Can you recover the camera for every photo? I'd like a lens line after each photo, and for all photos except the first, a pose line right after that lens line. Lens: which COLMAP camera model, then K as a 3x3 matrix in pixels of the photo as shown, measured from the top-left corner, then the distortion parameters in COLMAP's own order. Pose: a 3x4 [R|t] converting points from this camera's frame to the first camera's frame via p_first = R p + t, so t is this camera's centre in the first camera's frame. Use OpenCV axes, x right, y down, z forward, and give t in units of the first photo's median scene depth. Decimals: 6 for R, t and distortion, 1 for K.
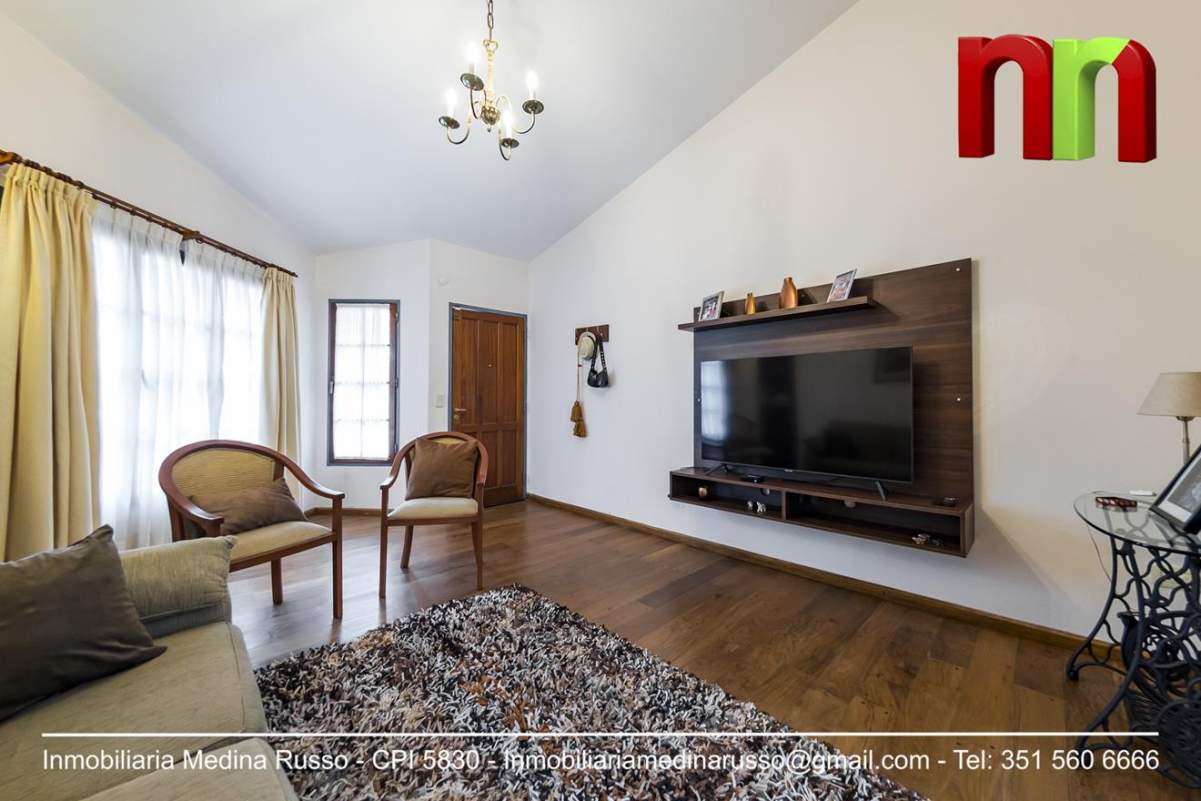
lens RADIAL K [[425.9, 0, 600.3], [0, 425.9, 384.4], [0, 0, 1]] dist [-0.000166, -0.004250]
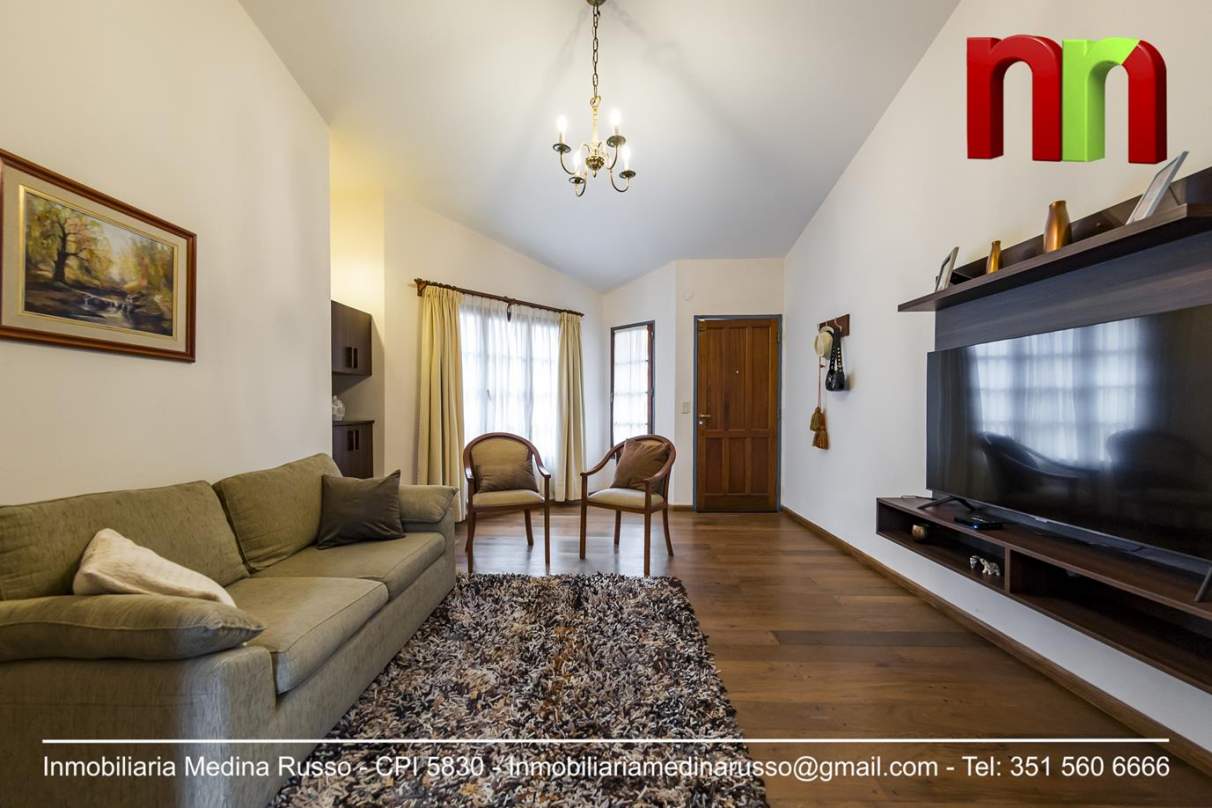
lens RADIAL K [[431.8, 0, 604.9], [0, 431.8, 396.4], [0, 0, 1]] dist [-0.001329, -0.000146]
pose [[0.709232, -0.018537, -0.704731, 0.385886], [0.029955, 0.999544, 0.003854, 0.000659], [0.704339, -0.023844, 0.709464, 0.096705]]
